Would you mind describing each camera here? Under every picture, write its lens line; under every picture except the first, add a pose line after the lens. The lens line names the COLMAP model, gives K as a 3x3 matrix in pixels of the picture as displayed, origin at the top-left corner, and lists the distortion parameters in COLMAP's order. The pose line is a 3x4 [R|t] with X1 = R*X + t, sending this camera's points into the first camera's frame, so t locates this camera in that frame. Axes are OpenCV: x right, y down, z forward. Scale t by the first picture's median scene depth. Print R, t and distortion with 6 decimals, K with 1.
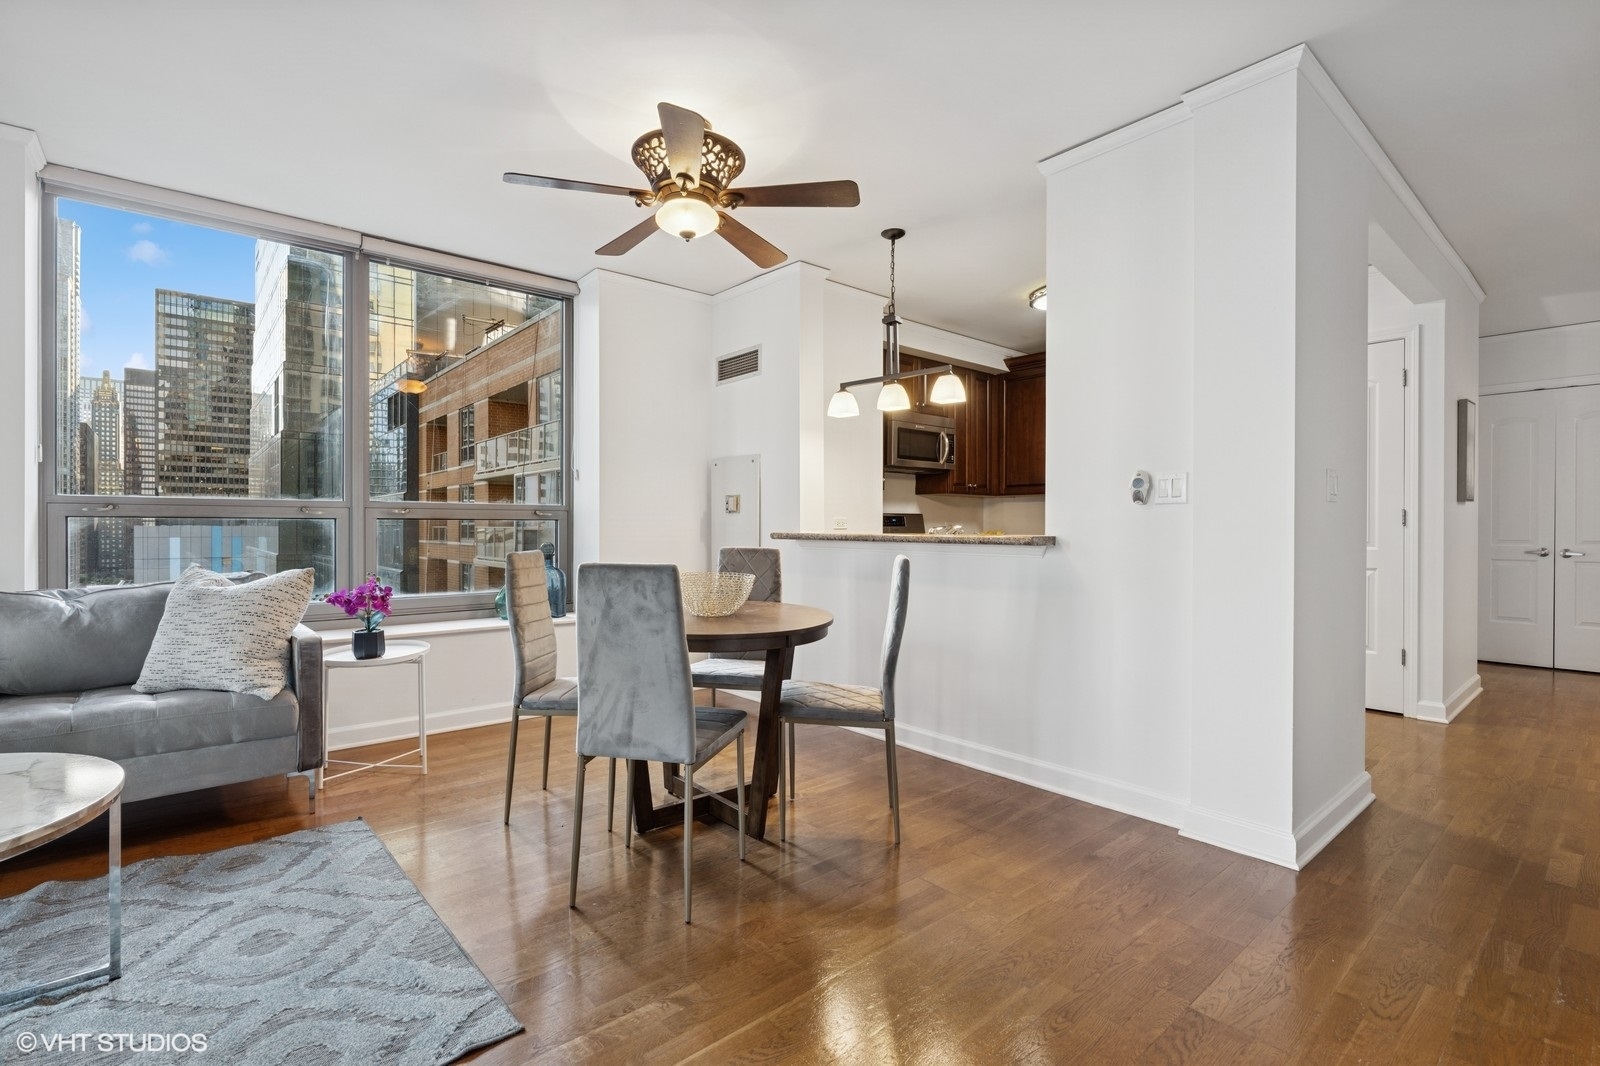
lens RADIAL K [[732.5, 0, 807.7], [0, 732.5, 529.4], [0, 0, 1]] dist [-0.011288, 0.004639]
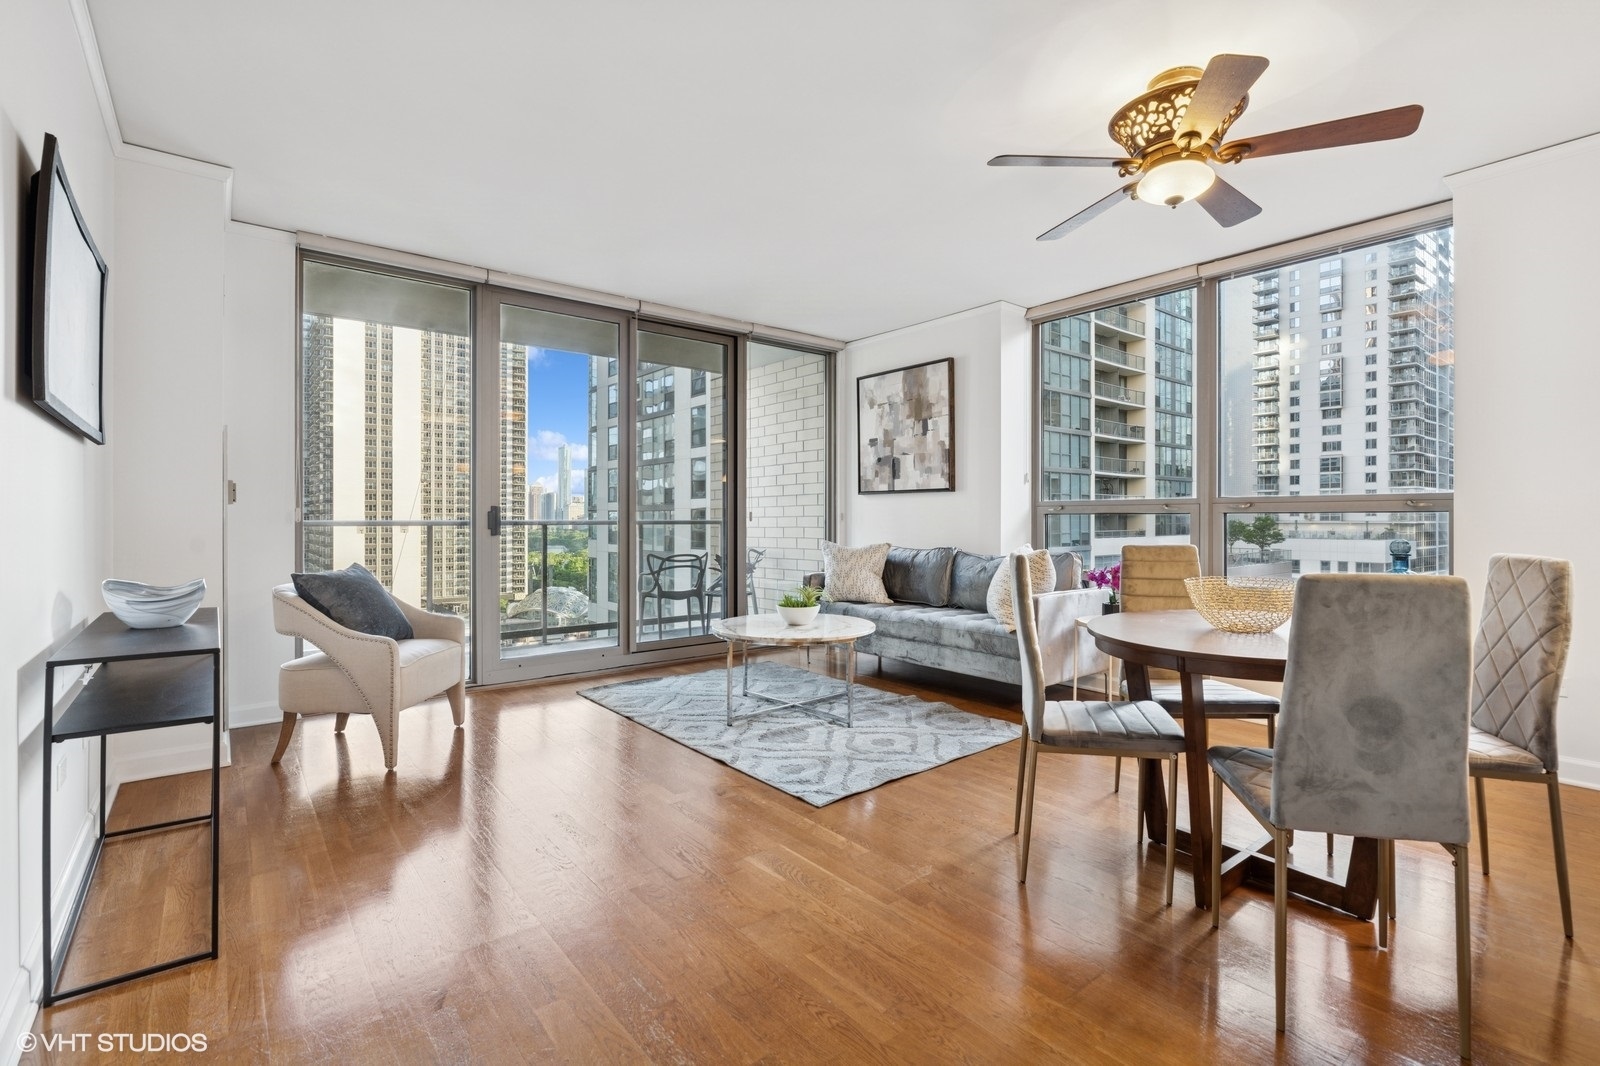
lens RADIAL K [[732.5, 0, 788.3], [0, 732.5, 514.9], [0, 0, 1]] dist [-0.011288, 0.004639]
pose [[-0.051113, -0.007651, -0.998664, 0.701104], [-0.002482, 0.999969, -0.007534, -0.002340], [0.998690, 0.002093, -0.051130, 0.517220]]
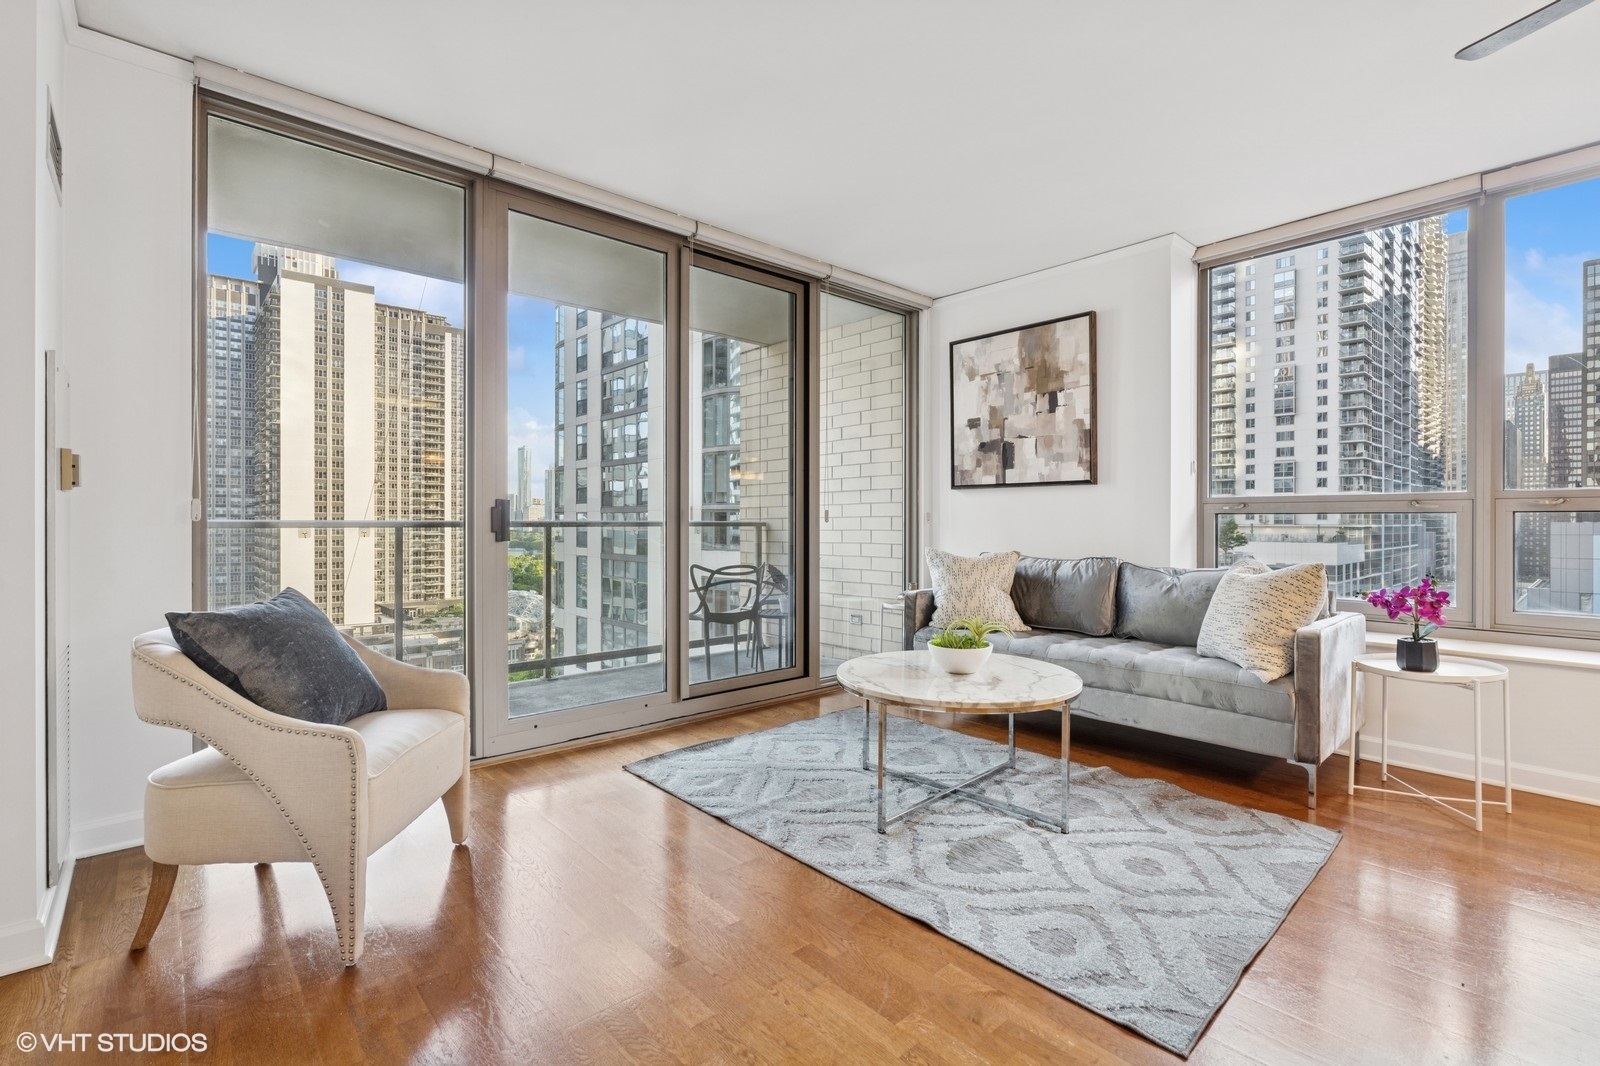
lens RADIAL K [[732.5, 0, 791.7], [0, 732.5, 519.9], [0, 0, 1]] dist [-0.011288, 0.004639]
pose [[0.002485, -0.004476, -0.999987, 0.280540], [-0.004210, 0.999981, -0.004487, 0.001974], [0.999988, 0.004221, 0.002467, 0.252809]]
